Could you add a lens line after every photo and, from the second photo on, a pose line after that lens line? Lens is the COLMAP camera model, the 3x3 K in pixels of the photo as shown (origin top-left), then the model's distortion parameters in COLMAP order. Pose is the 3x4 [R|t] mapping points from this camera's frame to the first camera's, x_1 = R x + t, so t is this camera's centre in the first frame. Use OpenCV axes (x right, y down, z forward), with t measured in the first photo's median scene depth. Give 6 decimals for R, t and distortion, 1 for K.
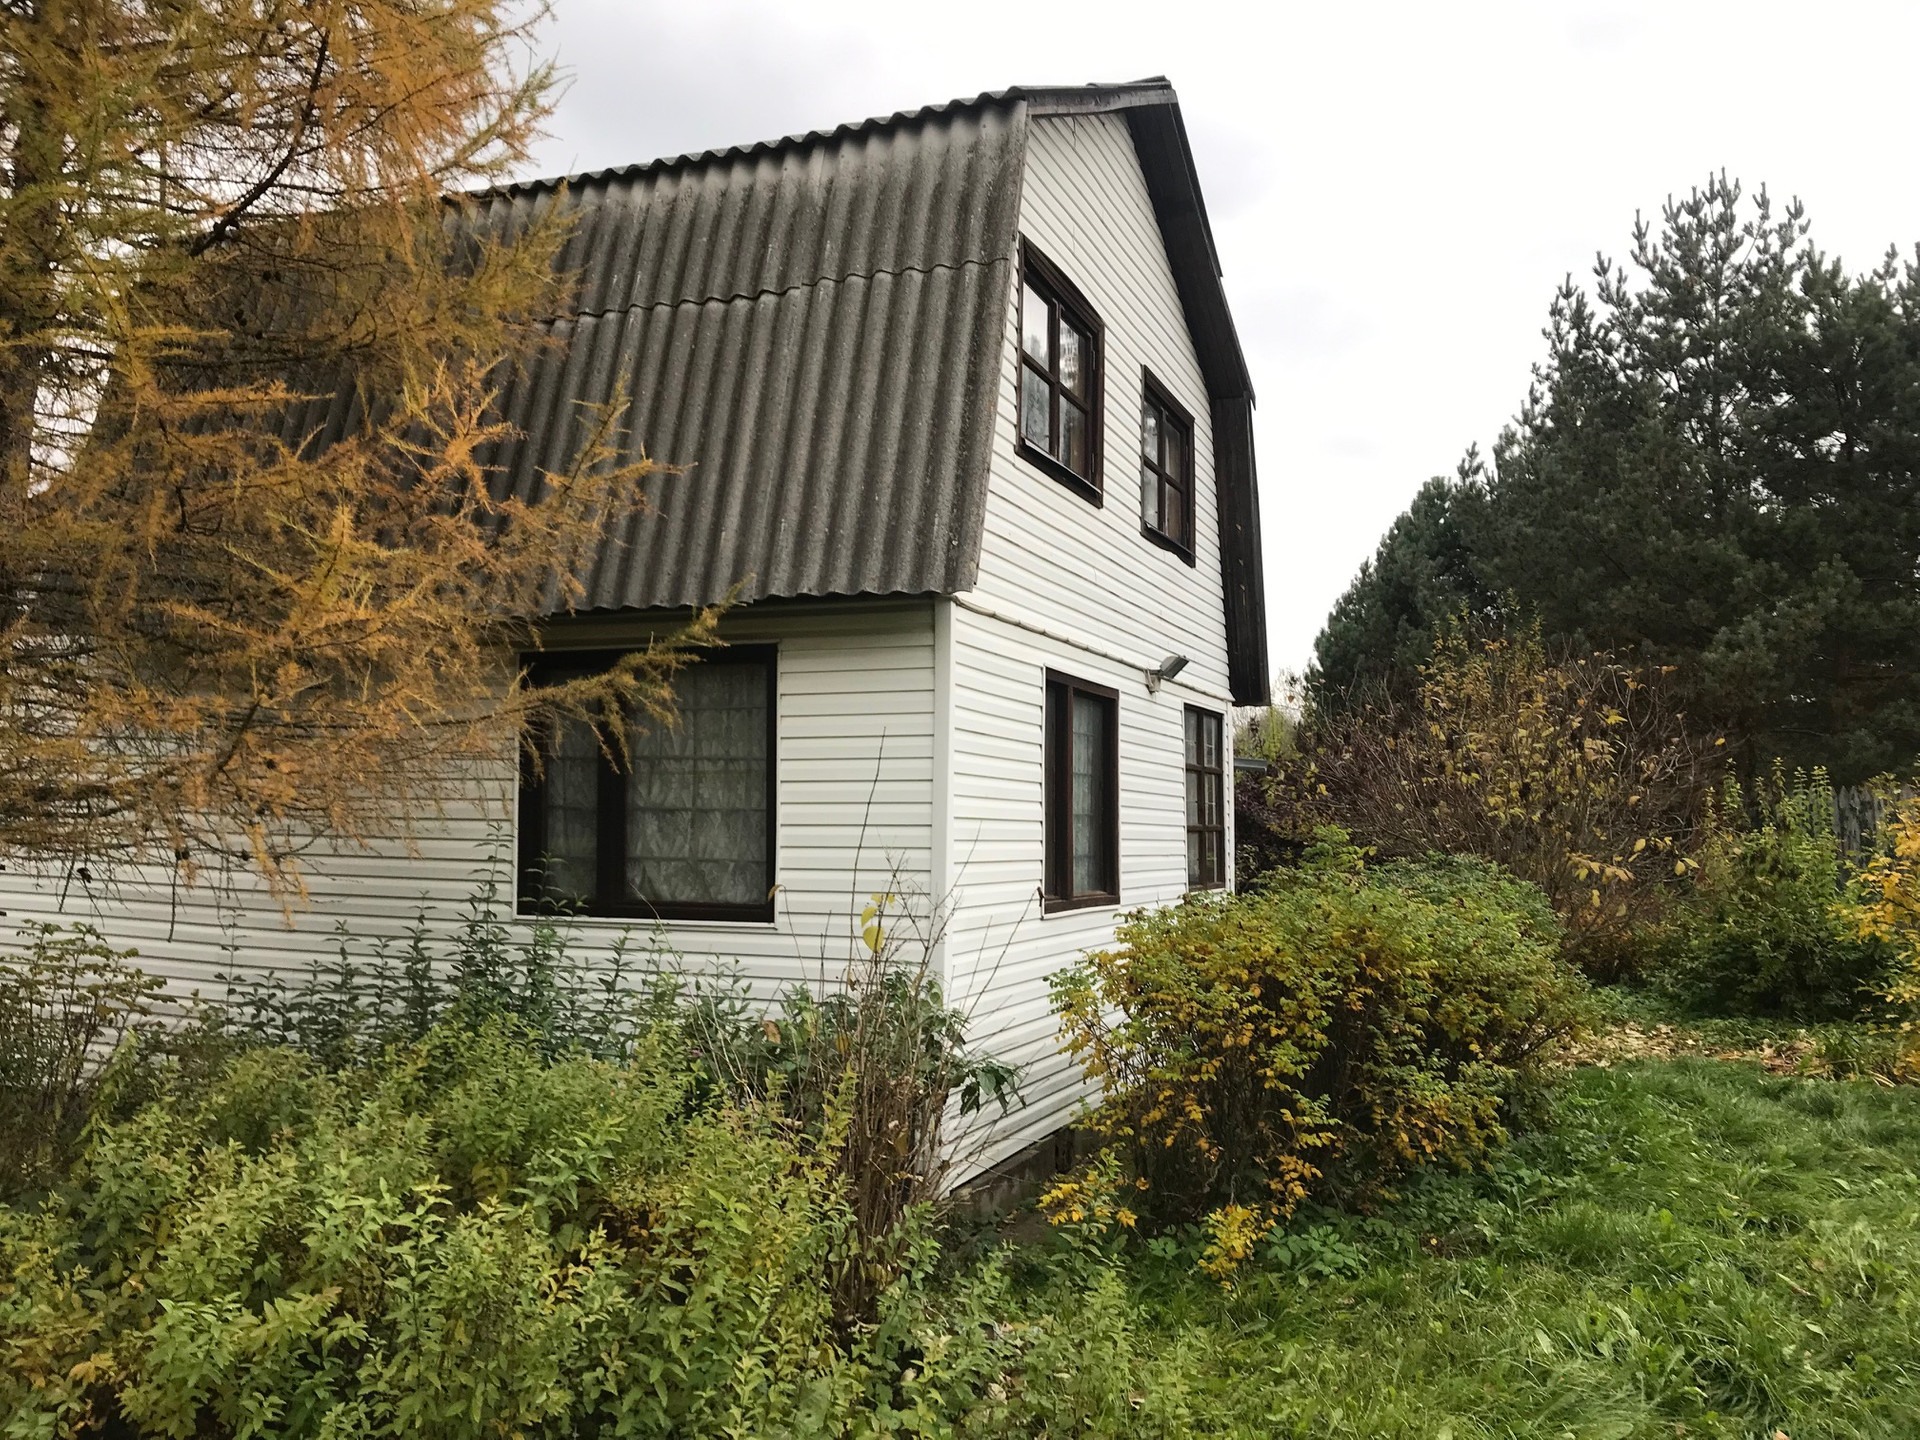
lens RADIAL K [[1529.4, 0, 960.0], [0, 1529.4, 720.0], [0, 0, 1]] dist [0.045734, -0.002206]
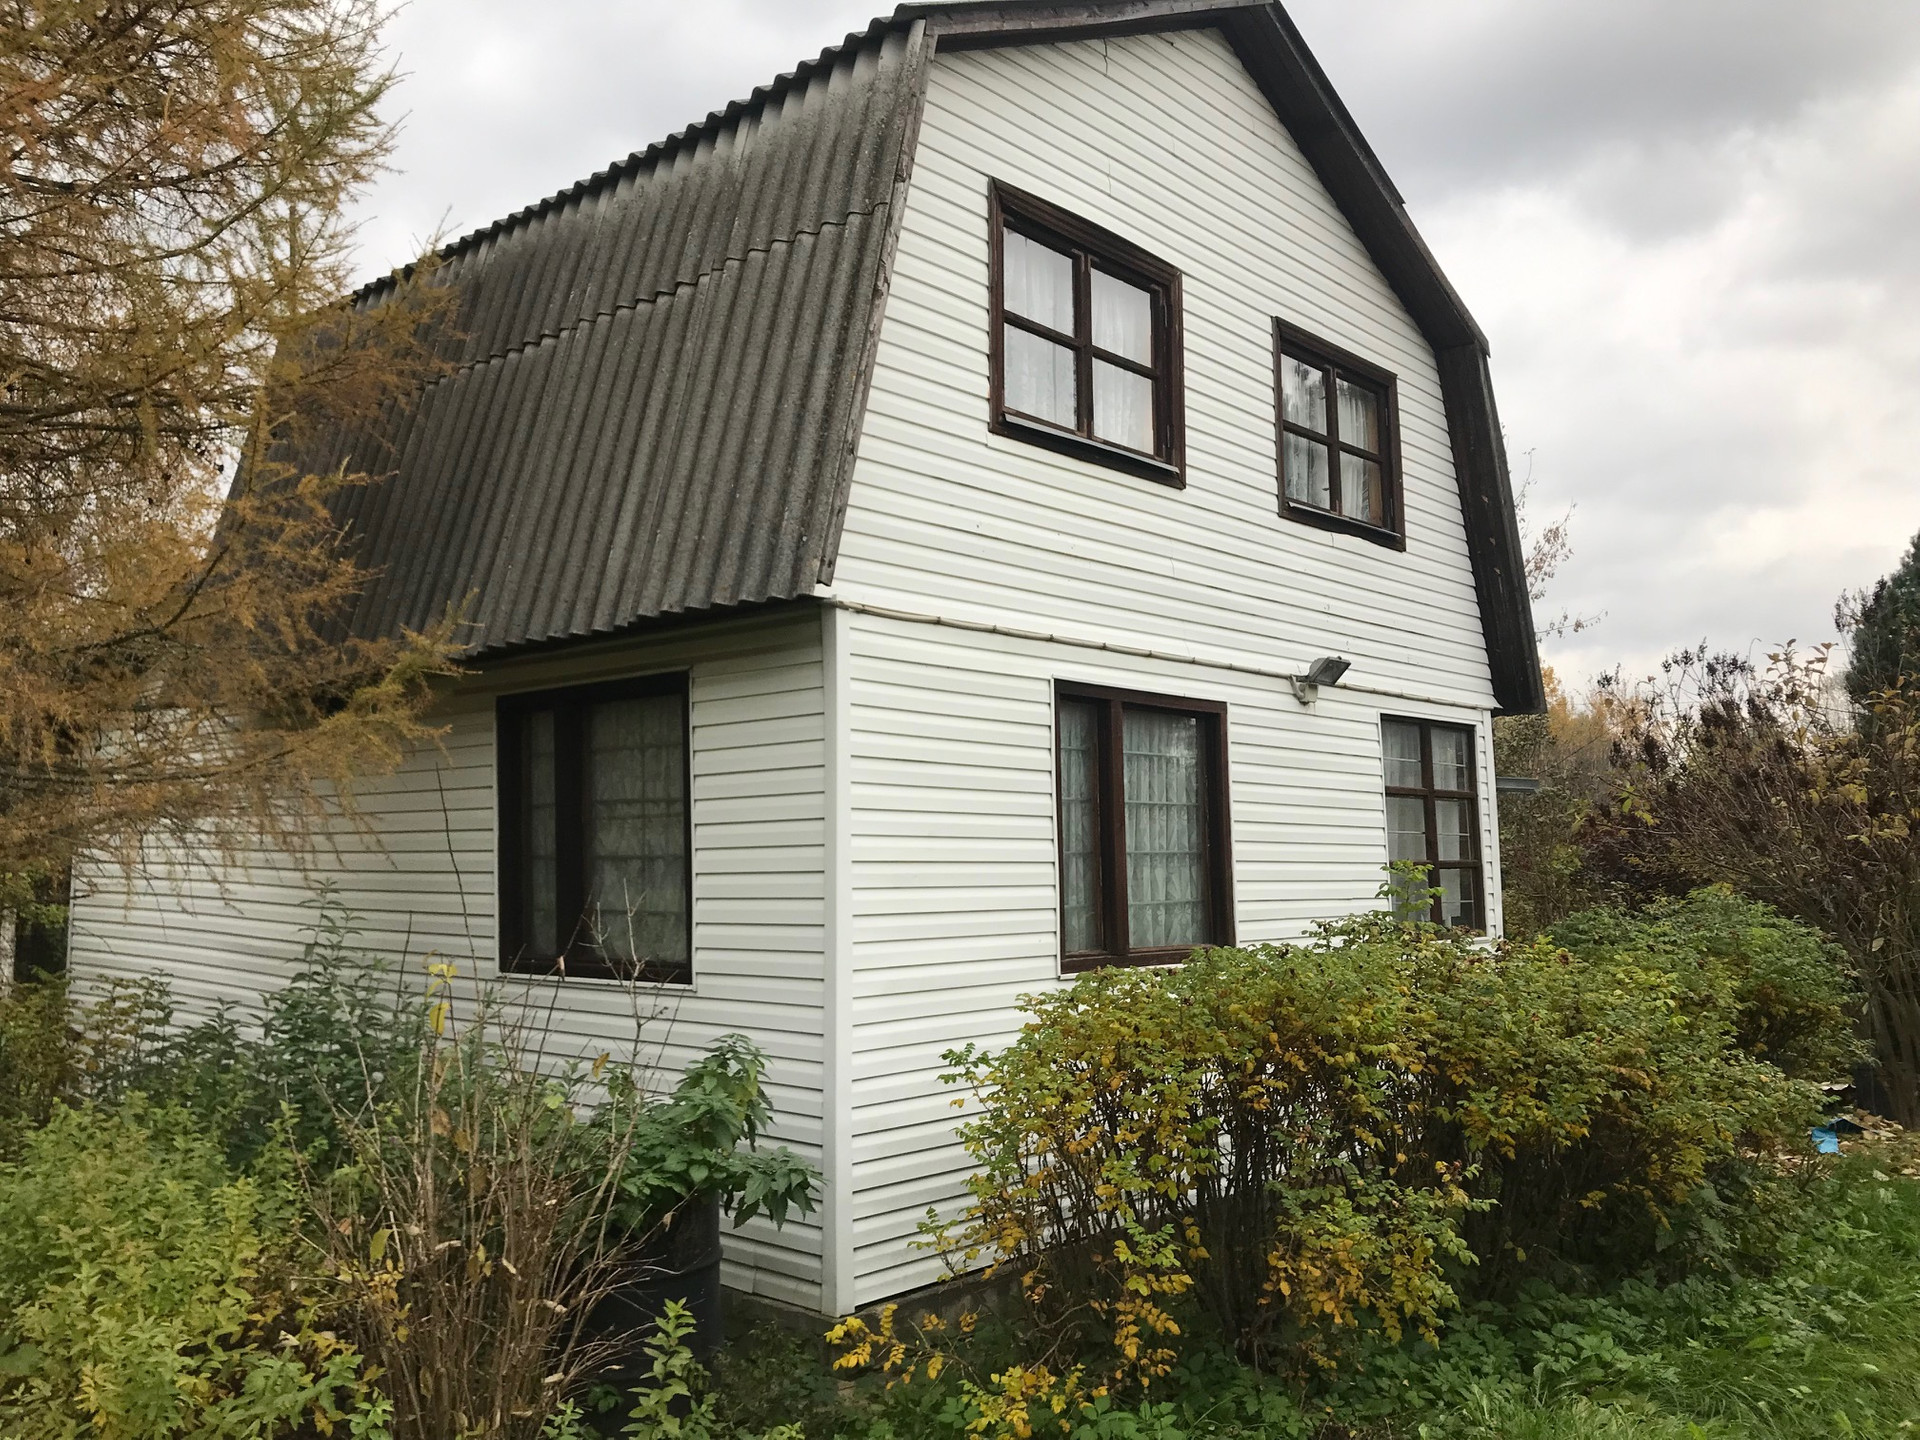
lens RADIAL K [[1578.0, 0, 960.0], [0, 1578.0, 720.0], [0, 0, 1]] dist [-0.003957, -0.006949]
pose [[0.942295, -0.051015, -0.330873, 0.293812], [0.043006, 0.998579, -0.031487, 0.013031], [0.332009, 0.015441, 0.943150, 0.165380]]
